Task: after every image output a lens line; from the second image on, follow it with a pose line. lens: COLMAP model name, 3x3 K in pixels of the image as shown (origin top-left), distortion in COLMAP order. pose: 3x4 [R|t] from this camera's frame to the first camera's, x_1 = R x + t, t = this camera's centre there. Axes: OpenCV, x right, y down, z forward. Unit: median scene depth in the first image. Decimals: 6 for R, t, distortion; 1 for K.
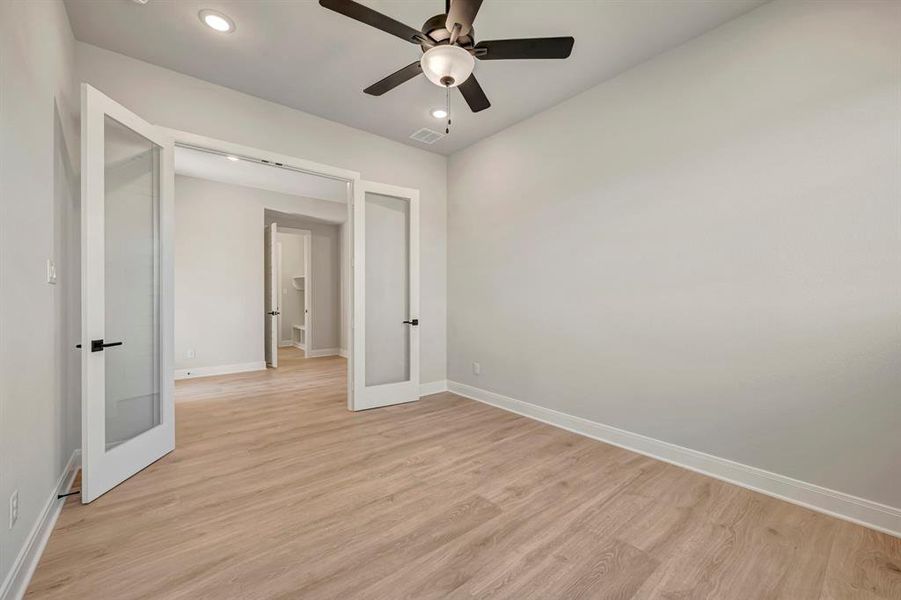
lens RADIAL K [[359.8, 0, 454.1], [0, 359.8, 297.1], [0, 0, 1]] dist [-0.000574, -0.000003]
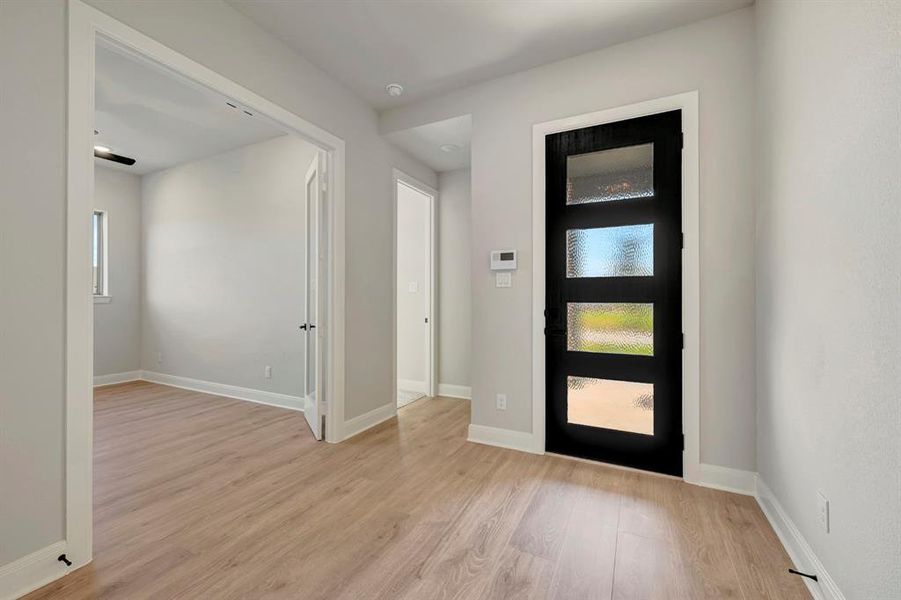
lens RADIAL K [[371.9, 0, 454.7], [0, 371.9, 298.2], [0, 0, 1]] dist [-0.000156, -0.000001]
pose [[-0.915948, -0.002513, -0.401288, -0.890406], [-0.000961, 0.999991, -0.004069, 0.004587], [0.401295, -0.003341, -0.915943, 2.739163]]
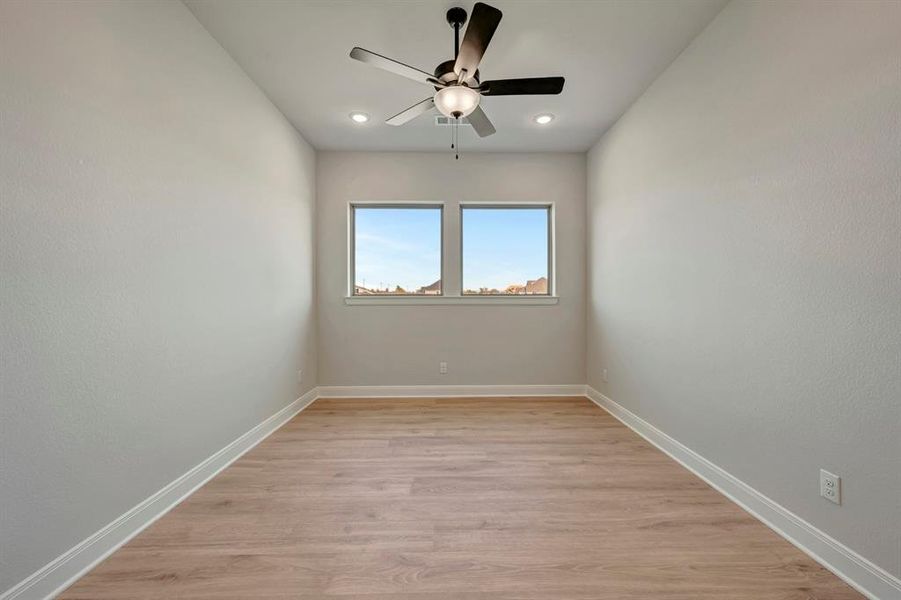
lens RADIAL K [[359.8, 0, 454.1], [0, 359.8, 297.1], [0, 0, 1]] dist [-0.000574, -0.000003]
pose [[-0.780647, 0.004823, 0.624954, -0.654524], [0.000034, 0.999971, -0.007674, 0.001719], [-0.624973, -0.005970, -0.780624, 1.689692]]
